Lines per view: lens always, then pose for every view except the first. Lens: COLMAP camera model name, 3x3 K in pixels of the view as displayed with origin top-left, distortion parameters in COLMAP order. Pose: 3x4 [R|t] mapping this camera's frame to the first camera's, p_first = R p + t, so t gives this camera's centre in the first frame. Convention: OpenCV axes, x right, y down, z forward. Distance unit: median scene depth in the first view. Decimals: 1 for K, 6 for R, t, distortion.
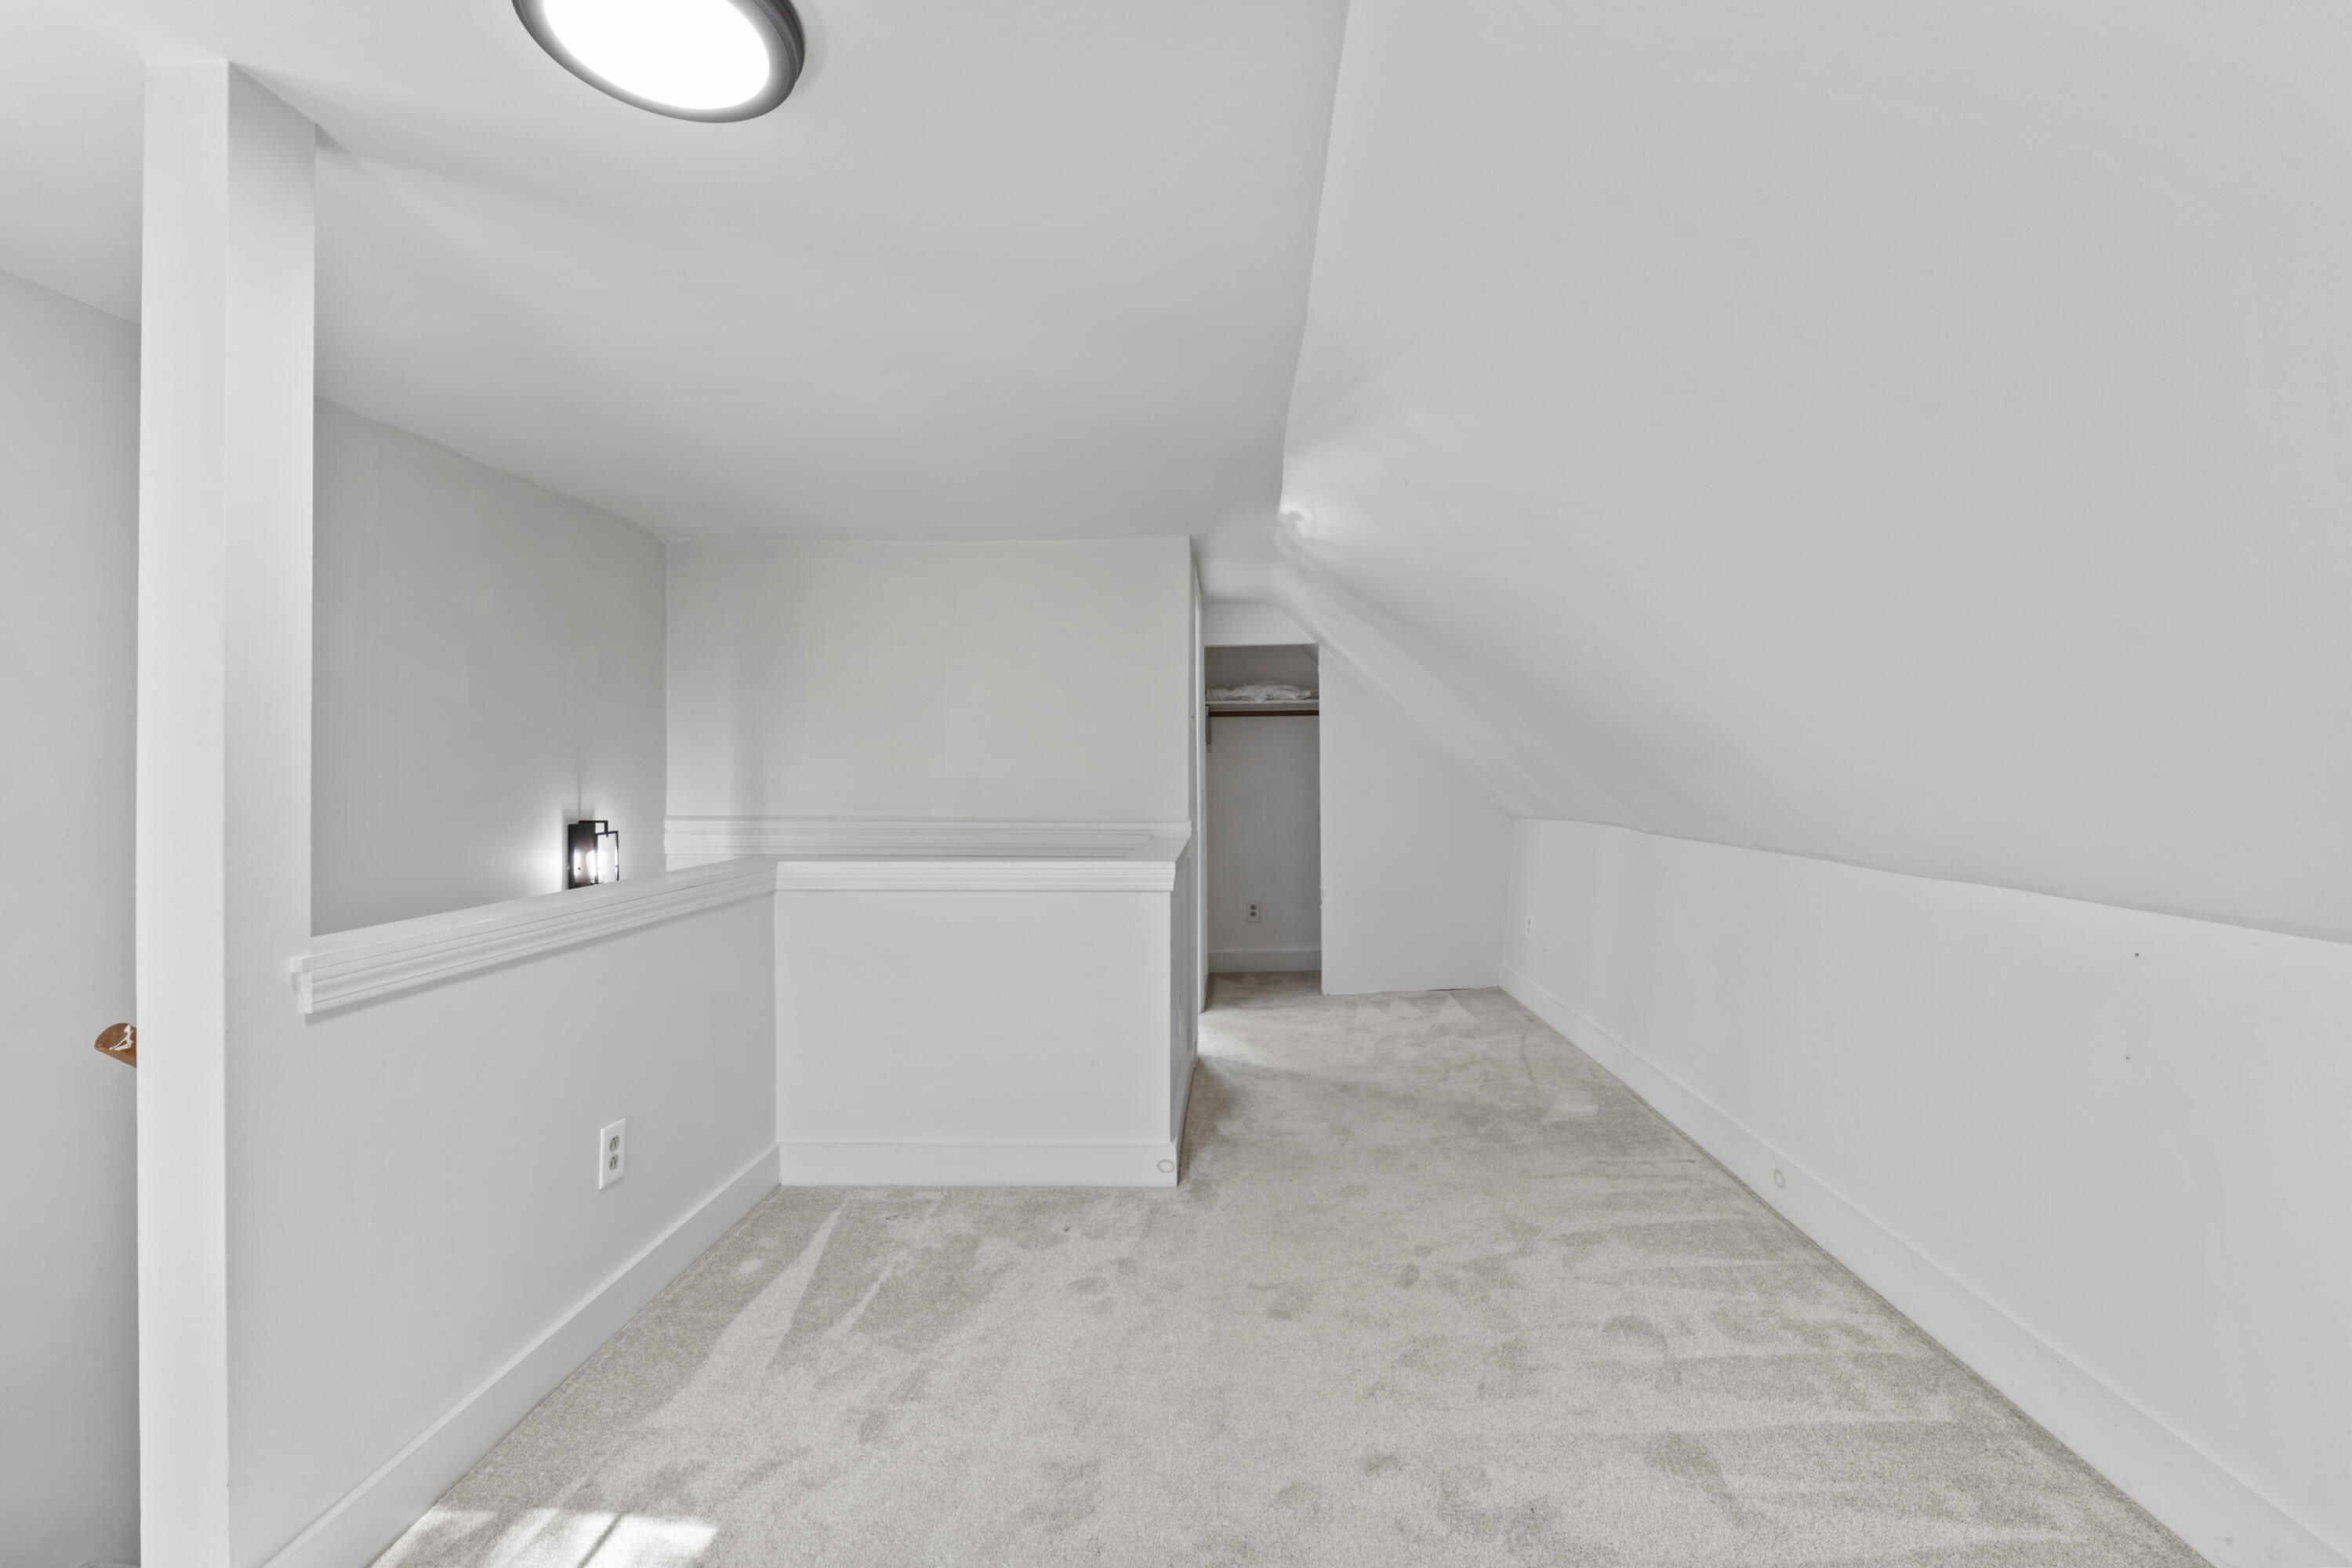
lens RADIAL K [[987.6, 0, 1182.5], [0, 987.6, 773.2], [0, 0, 1]] dist [-0.015781, -0.000066]
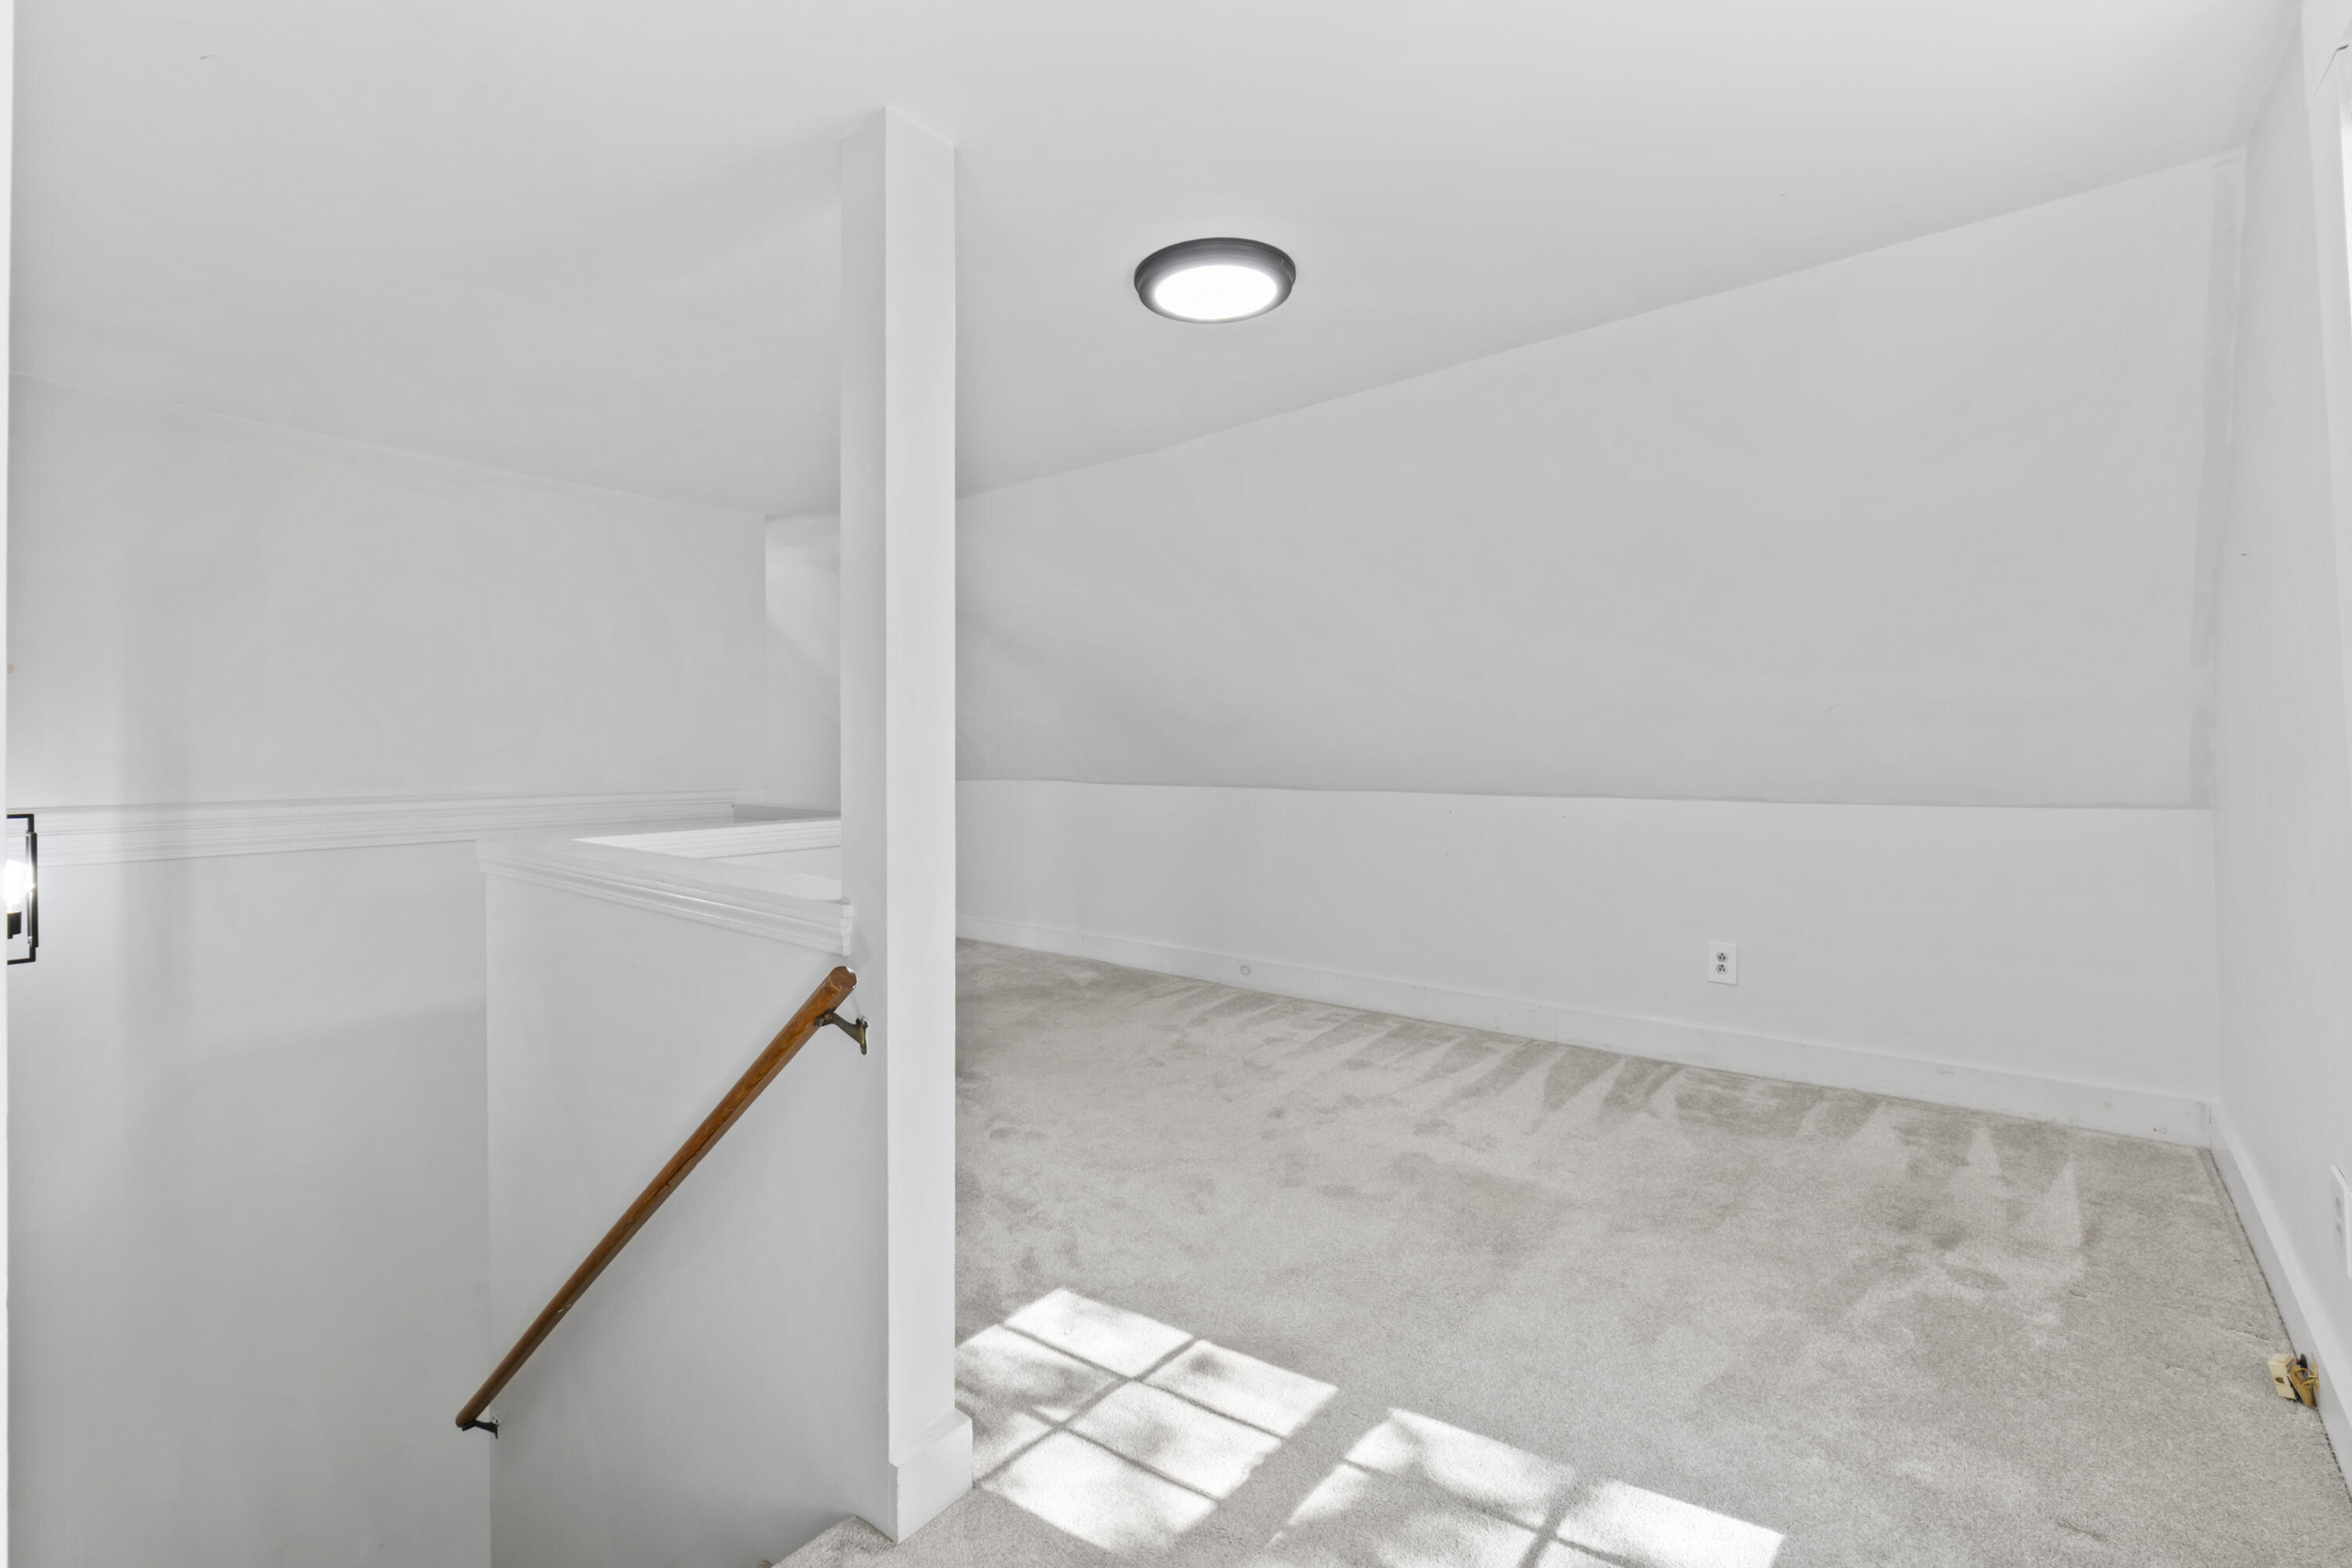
lens RADIAL K [[1048.0, 0, 1170.4], [0, 1048.0, 745.8], [0, 0, 1]] dist [-0.027546, 0.006959]
pose [[0.579436, -0.004957, 0.815003, -1.121528], [0.001888, 0.999987, 0.004740, 0.001653], [-0.815016, -0.001208, 0.579438, 0.018509]]
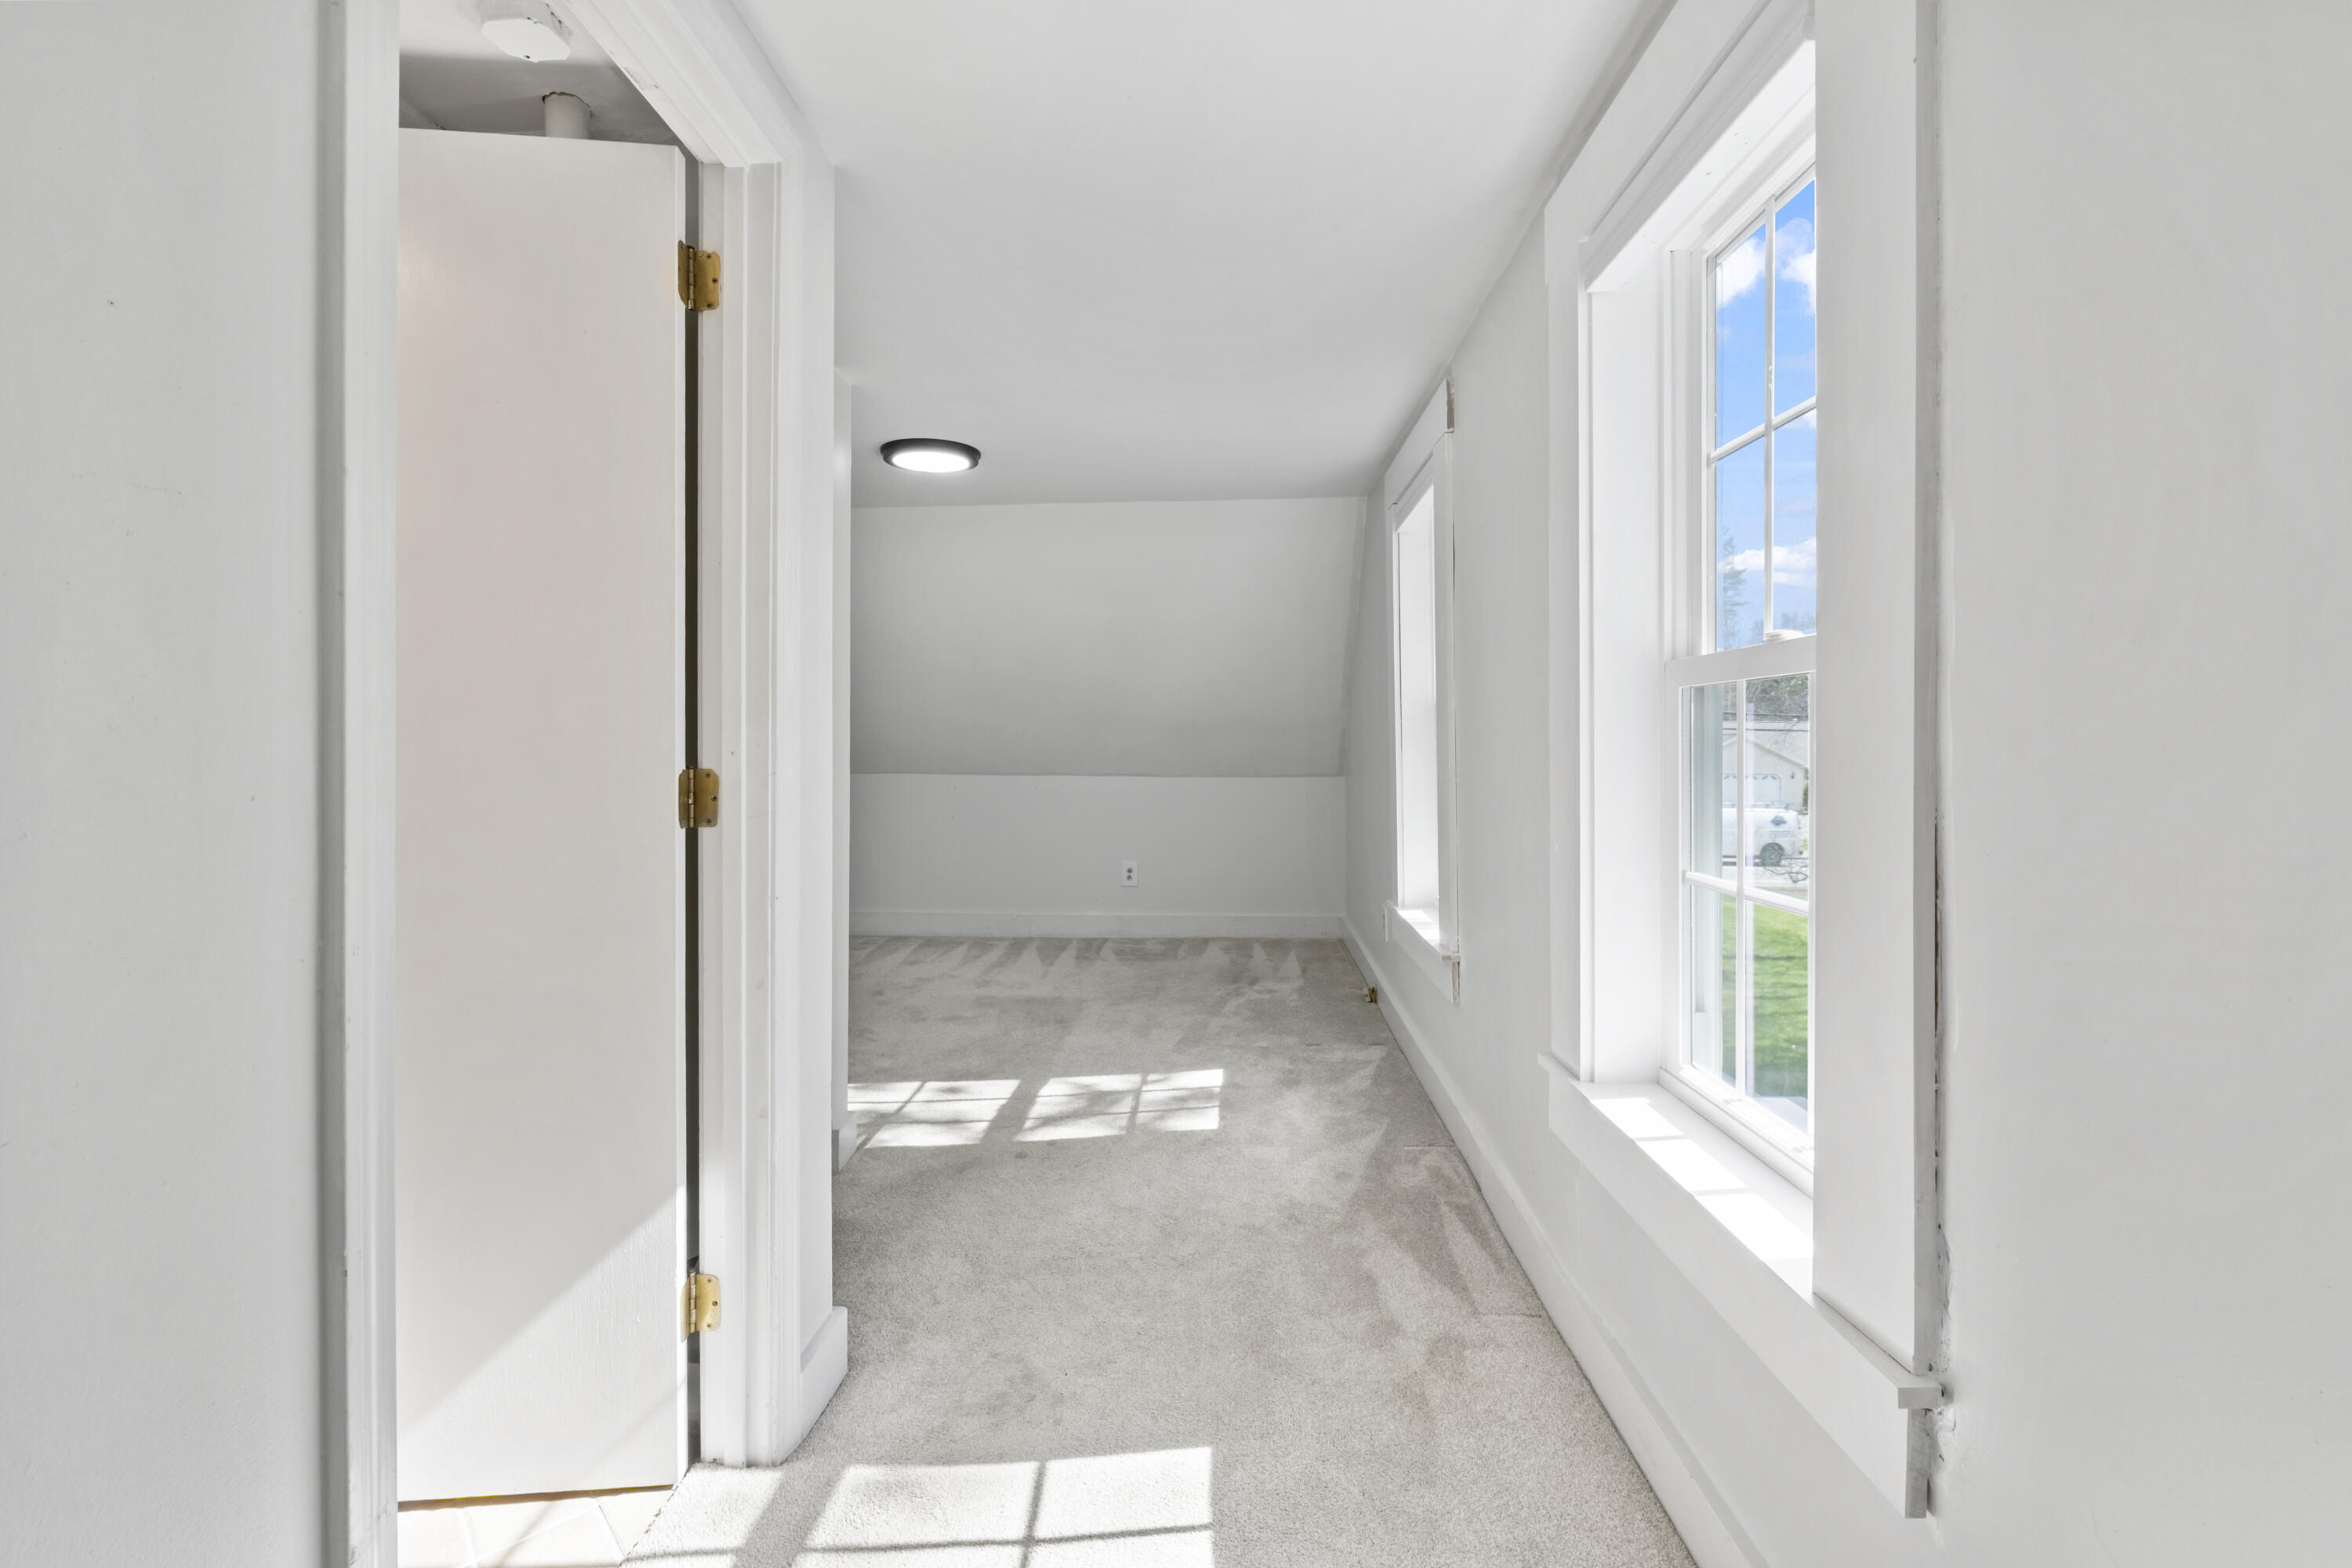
lens RADIAL K [[1048.0, 0, 1170.4], [0, 1048.0, 745.8], [0, 0, 1]] dist [-0.027546, 0.006959]
pose [[-0.027733, 0.002534, 0.999612, -2.002600], [-0.012856, 0.999913, -0.002892, 0.018395], [-0.999533, -0.012931, -0.027698, 0.218127]]
